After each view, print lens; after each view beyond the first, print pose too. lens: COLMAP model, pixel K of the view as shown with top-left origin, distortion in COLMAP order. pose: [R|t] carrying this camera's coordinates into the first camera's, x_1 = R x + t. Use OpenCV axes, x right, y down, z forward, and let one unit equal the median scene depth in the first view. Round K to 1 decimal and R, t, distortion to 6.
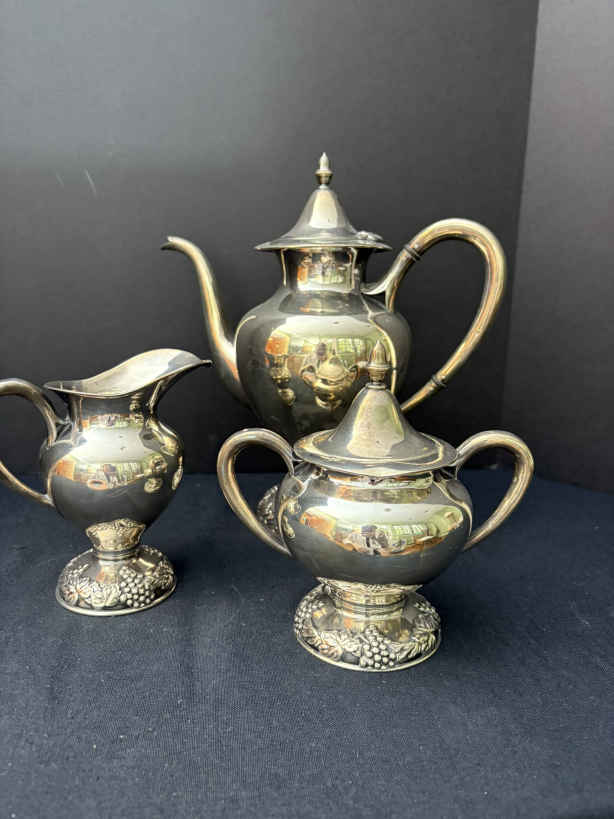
lens RADIAL K [[624.2, 0, 307.0], [0, 624.2, 409.5], [0, 0, 1]] dist [-0.003280, -0.001188]
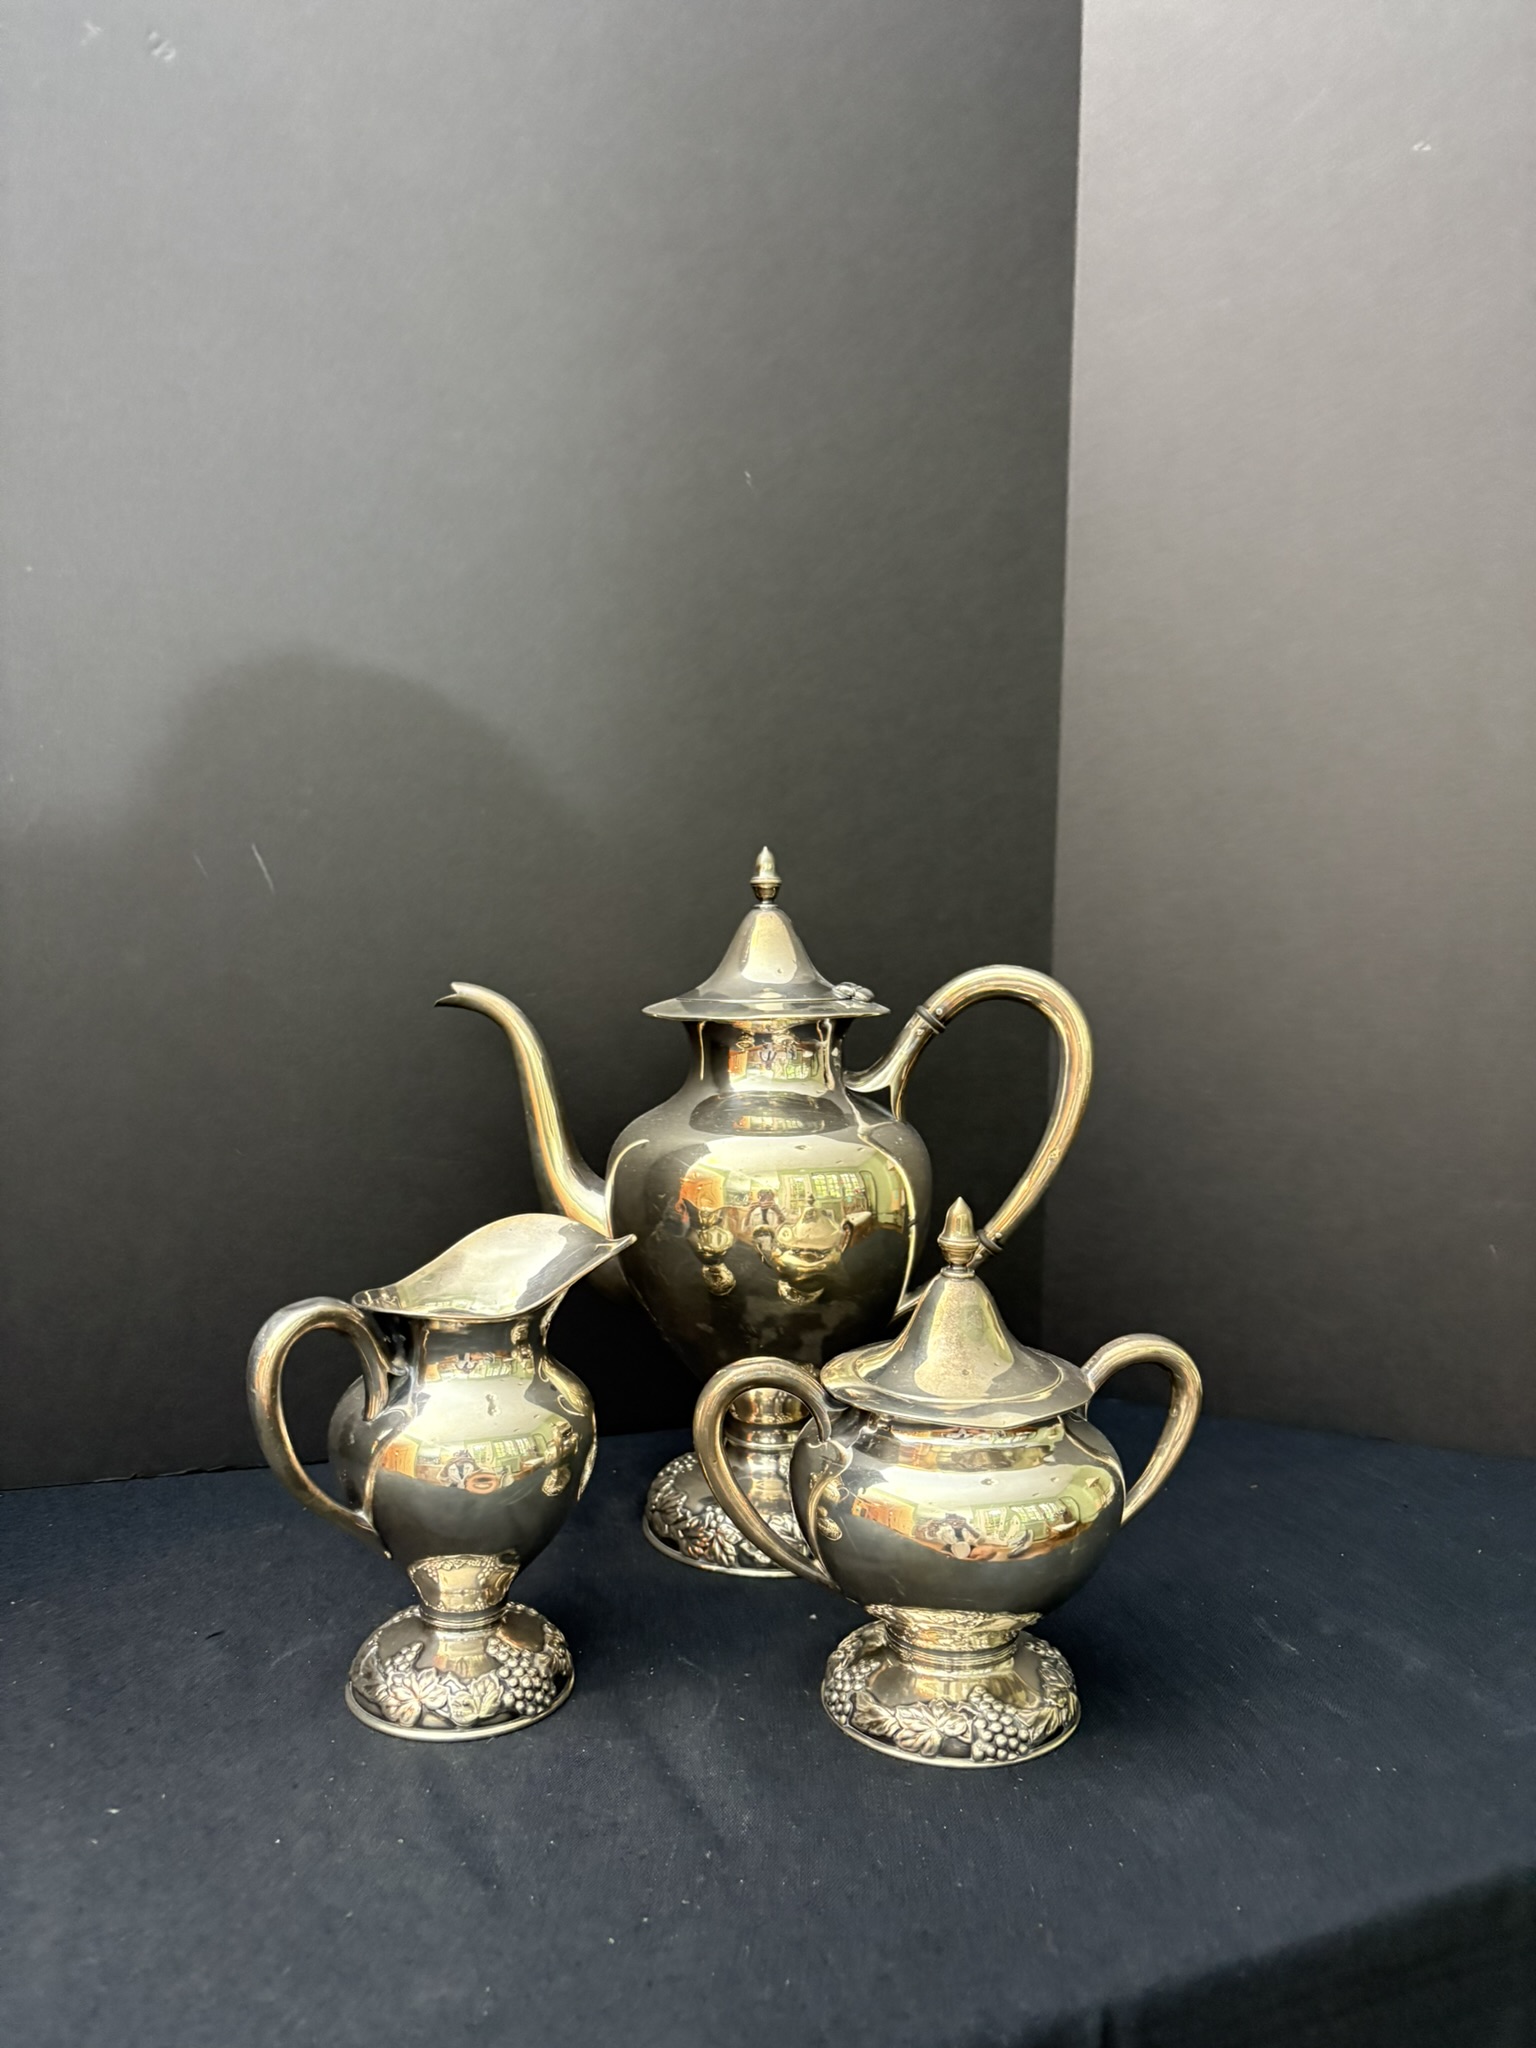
lens RADIAL K [[1504.1, 0, 768.0], [0, 1504.1, 1024.0], [0, 0, 1]] dist [0.009888, 0.001546]
pose [[0.975853, -0.026776, 0.216782, -0.343550], [0.058156, 0.988485, -0.139699, -0.076233], [-0.210545, 0.148933, 0.966173, -0.382479]]
